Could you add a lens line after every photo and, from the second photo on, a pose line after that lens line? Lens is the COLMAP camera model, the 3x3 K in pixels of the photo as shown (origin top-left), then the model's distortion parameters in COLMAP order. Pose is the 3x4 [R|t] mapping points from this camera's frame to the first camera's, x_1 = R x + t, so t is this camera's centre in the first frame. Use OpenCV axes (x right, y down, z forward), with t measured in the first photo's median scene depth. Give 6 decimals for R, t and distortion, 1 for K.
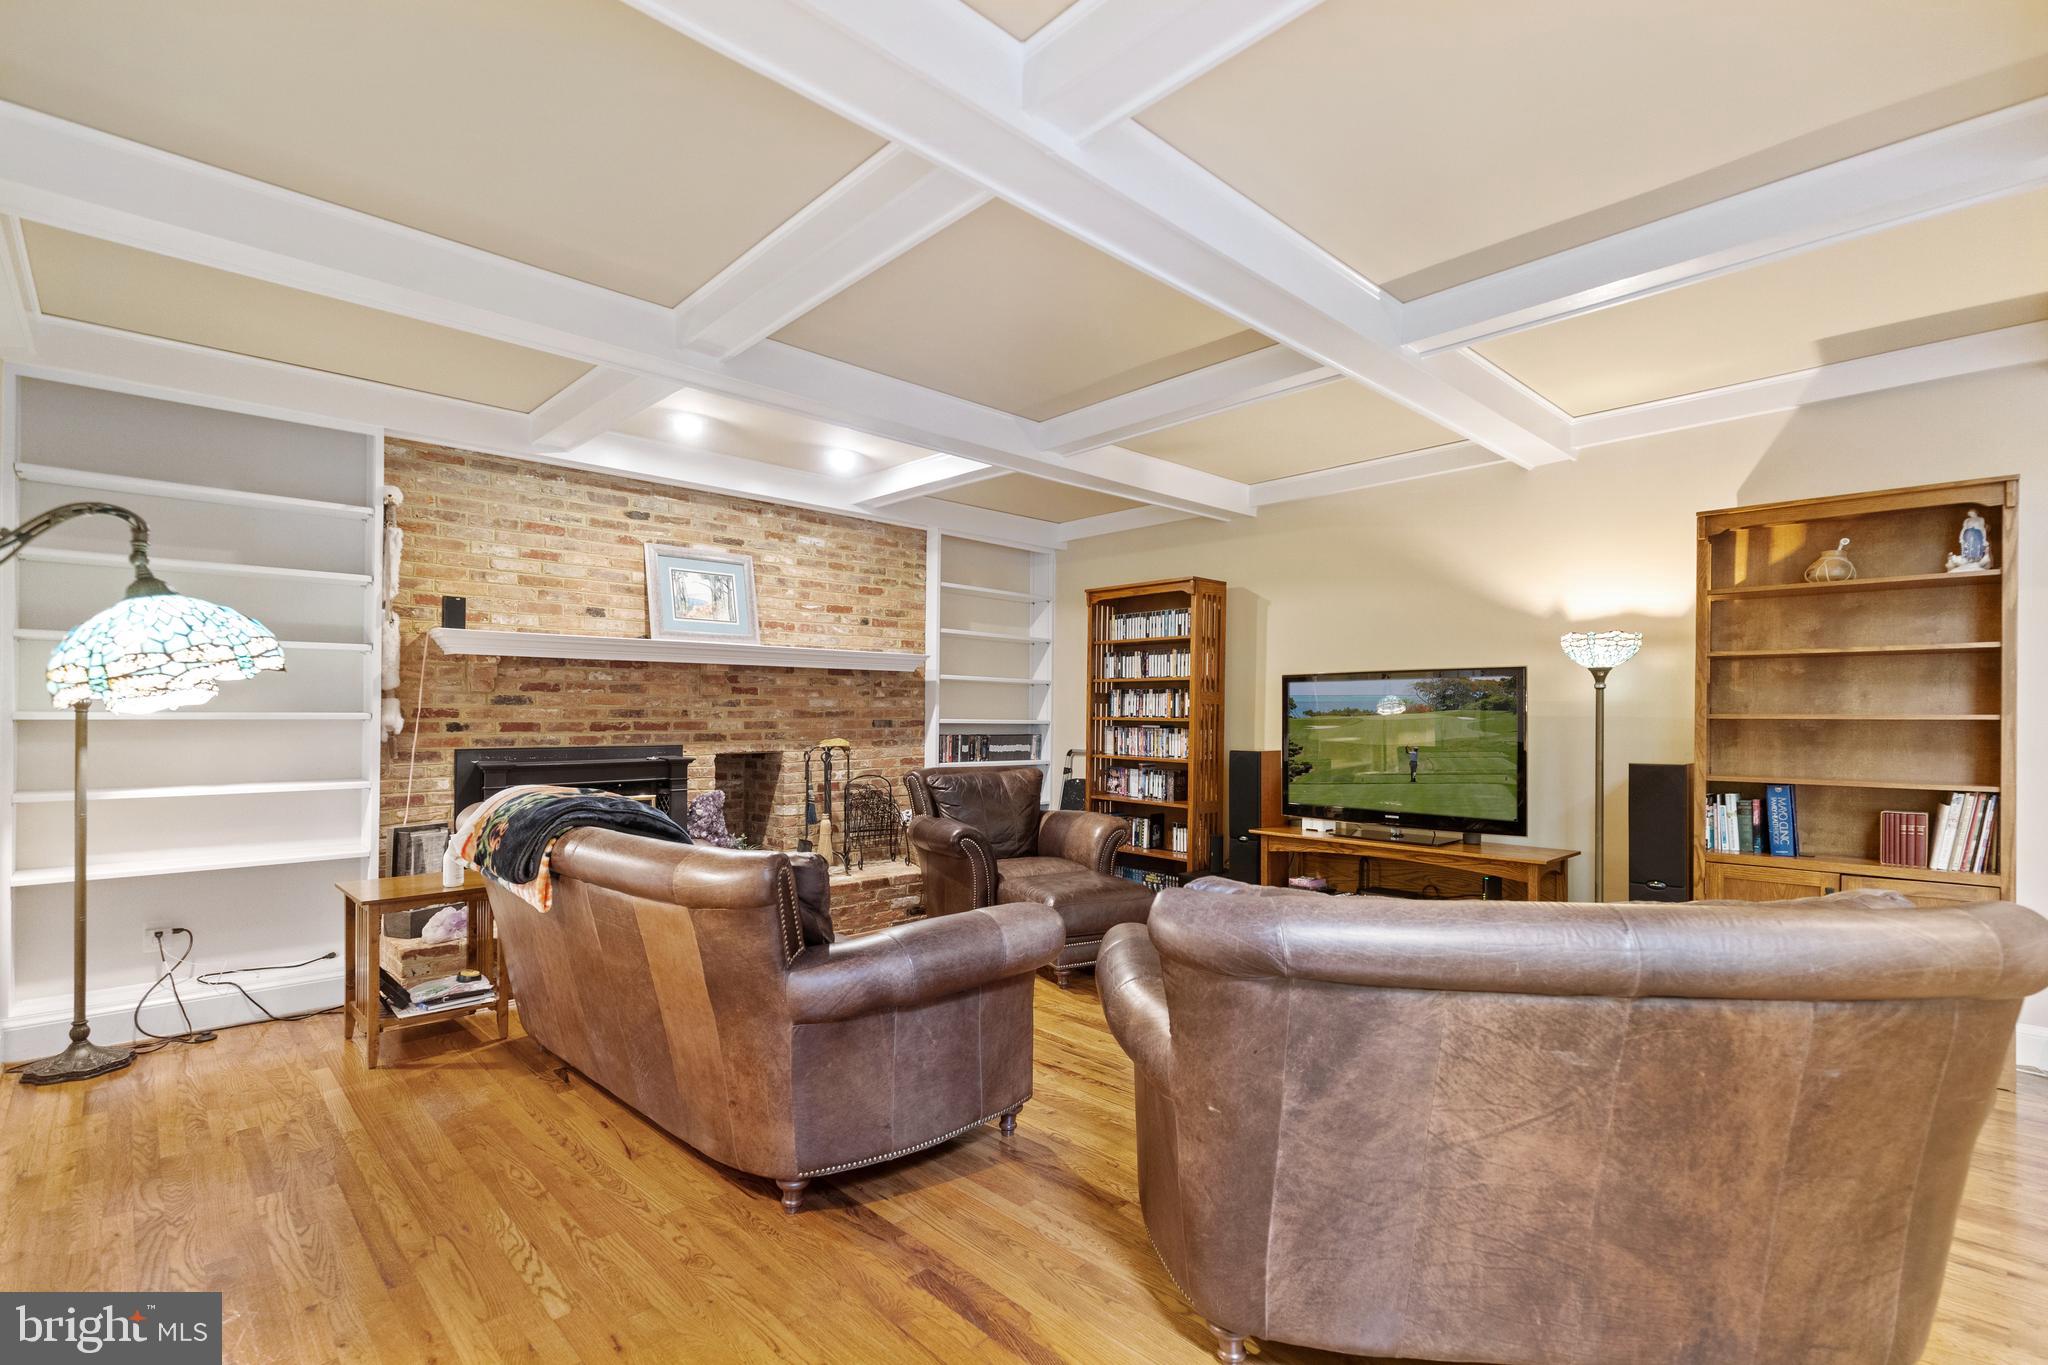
lens RADIAL K [[941.3, 0, 1043.1], [0, 941.3, 719.1], [0, 0, 1]] dist [0.016518, -0.003178]
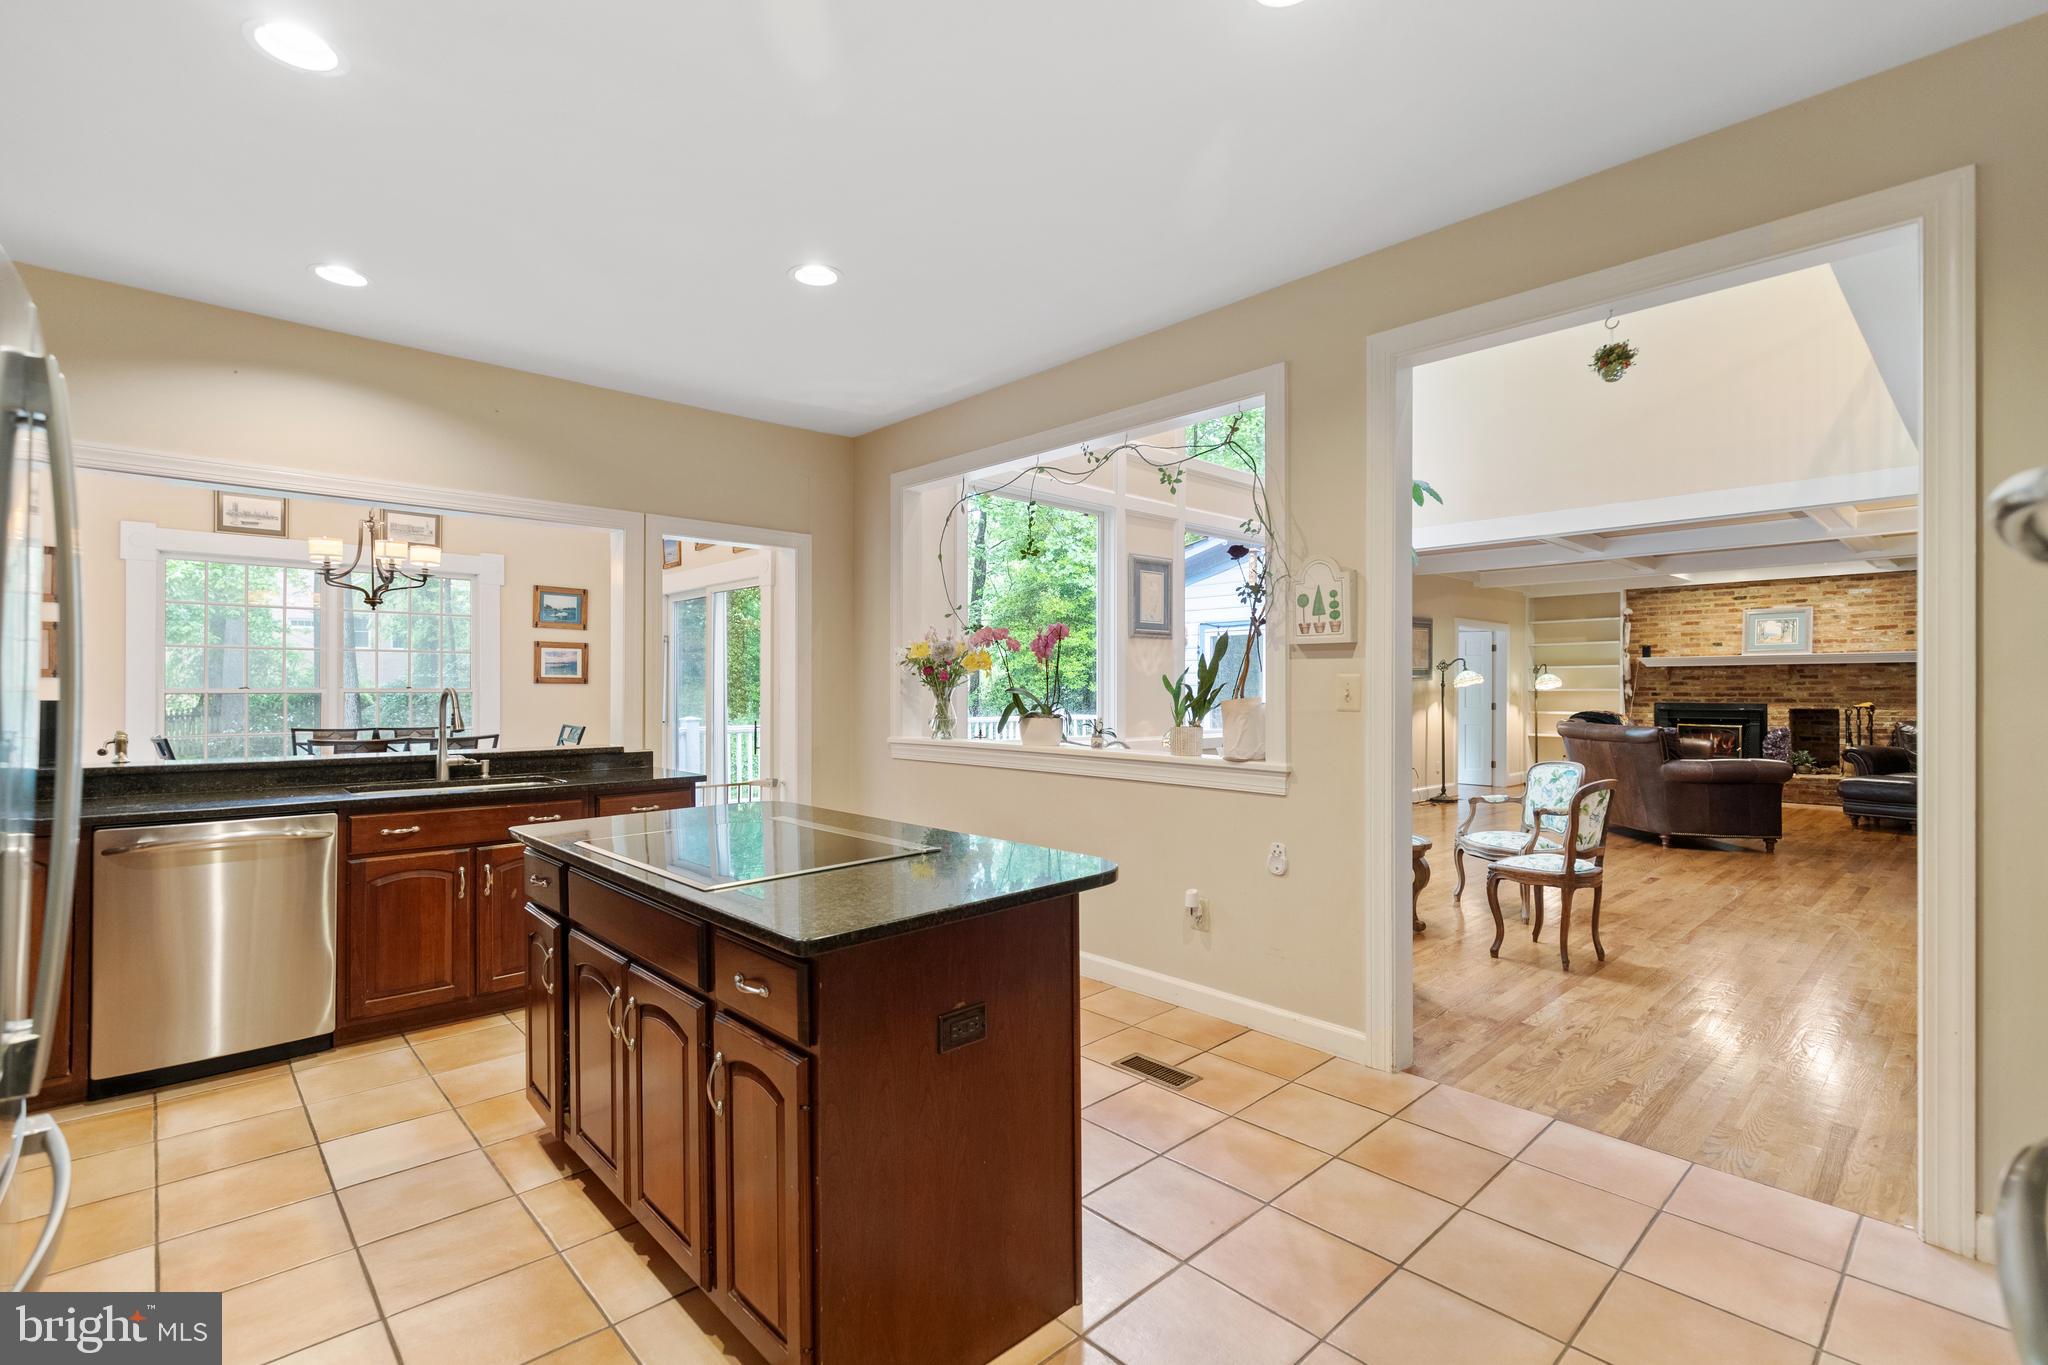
lens RADIAL K [[941.3, 0, 1023.9], [0, 941.3, 678.6], [0, 0, 1]] dist [0.016518, -0.003178]
pose [[0.003073, -0.016019, -0.999867, 1.649236], [-0.005224, 0.999858, -0.016035, 0.013530], [0.999982, 0.005273, 0.002989, -0.620229]]
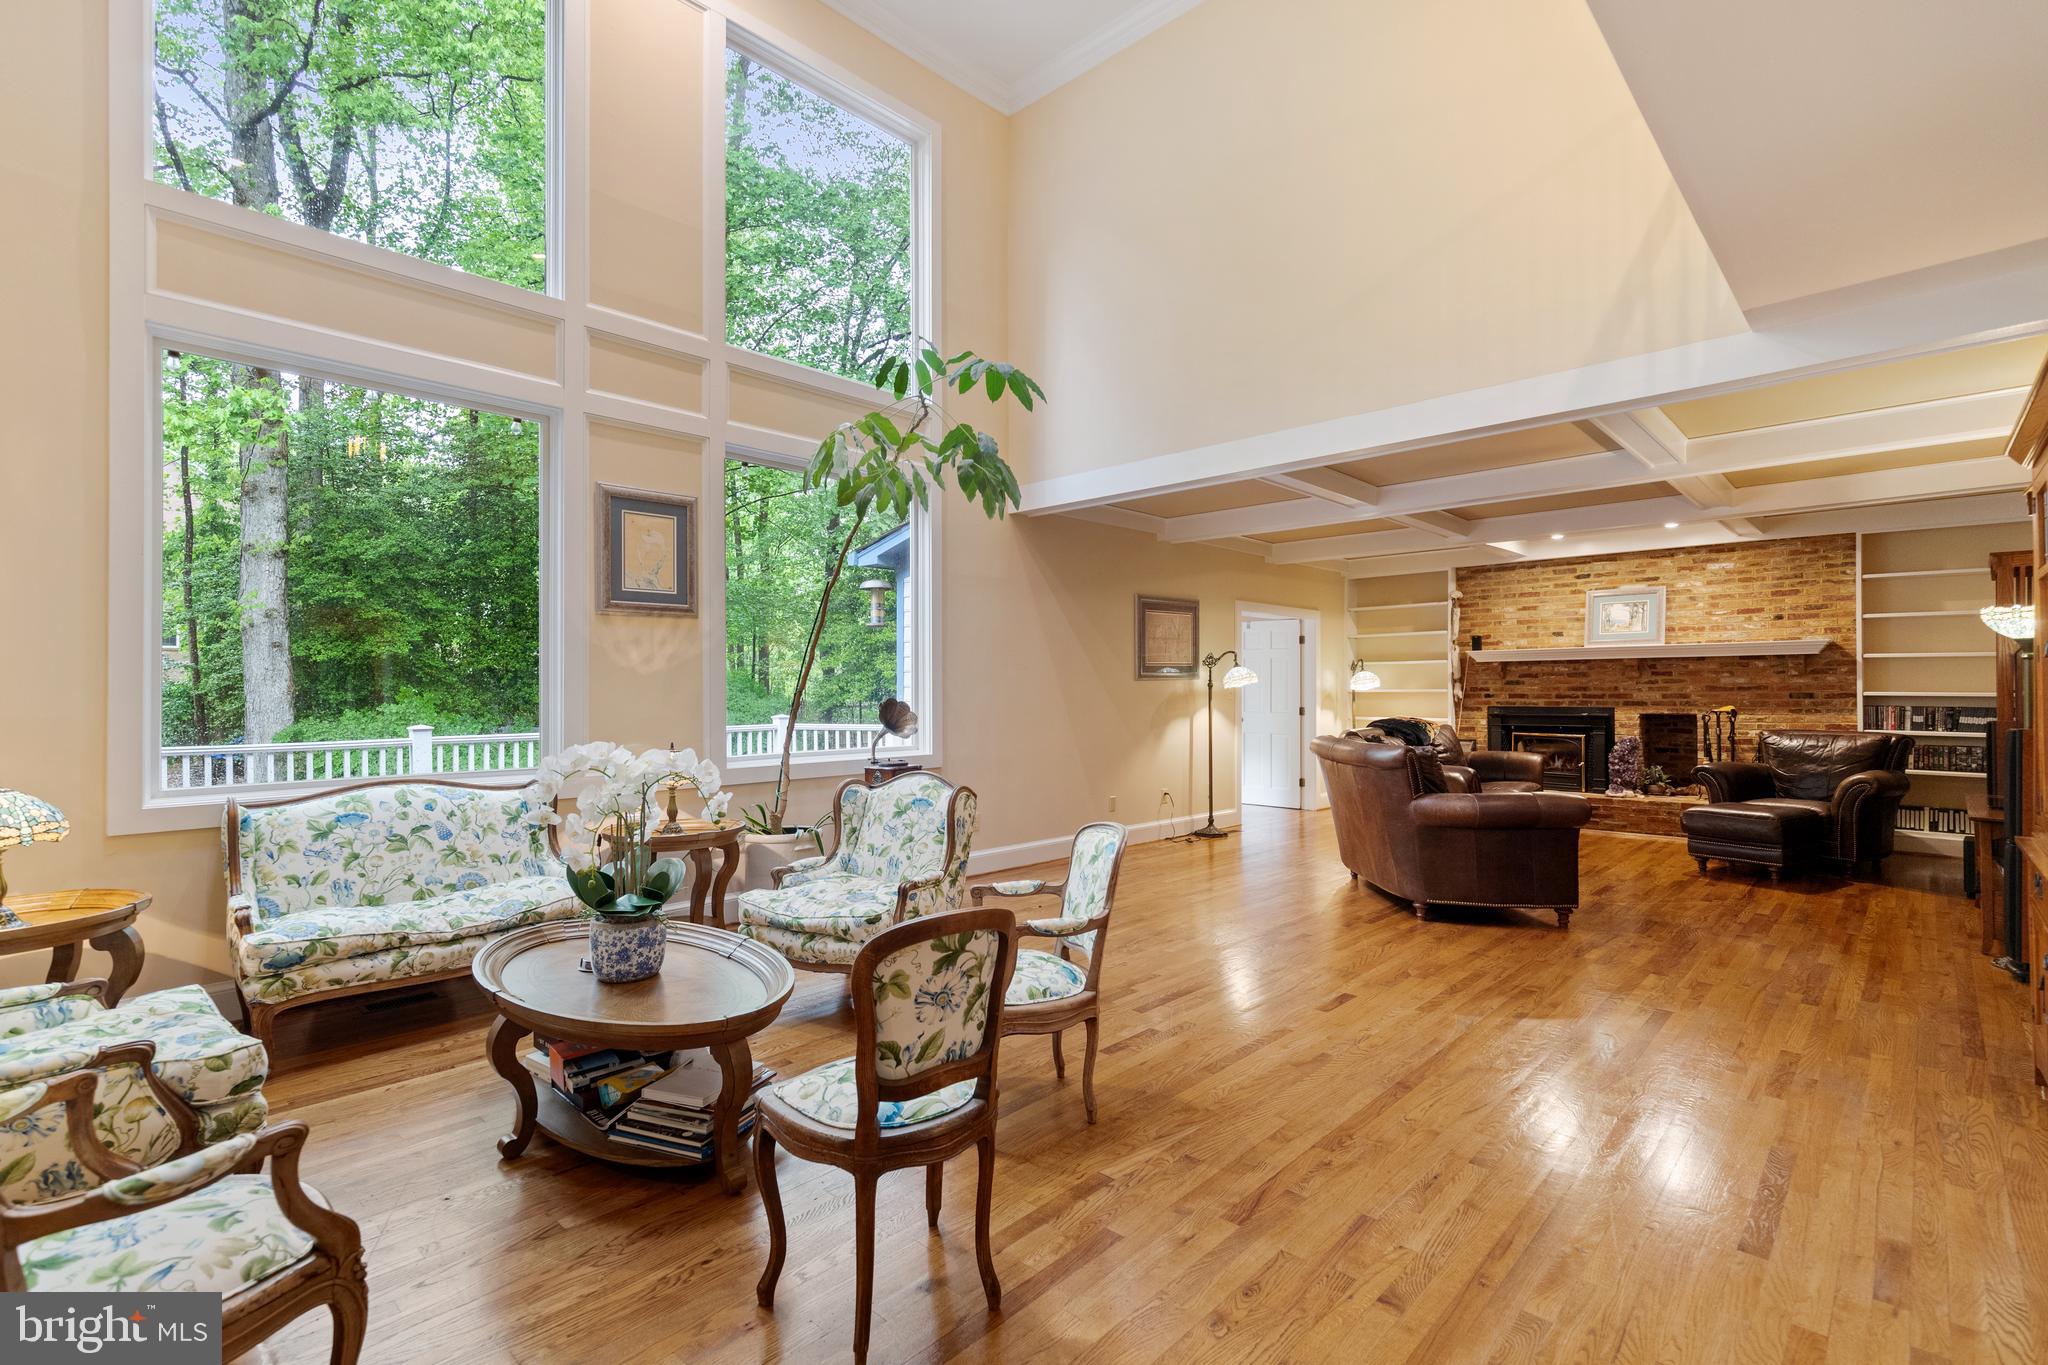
lens RADIAL K [[941.3, 0, 1022.9], [0, 941.3, 673.4], [0, 0, 1]] dist [0.016518, -0.003178]
pose [[0.052937, -0.022491, -0.998345, 1.198036], [-0.001580, 0.999743, -0.022606, 0.006489], [0.998597, 0.002775, 0.052888, -0.128486]]
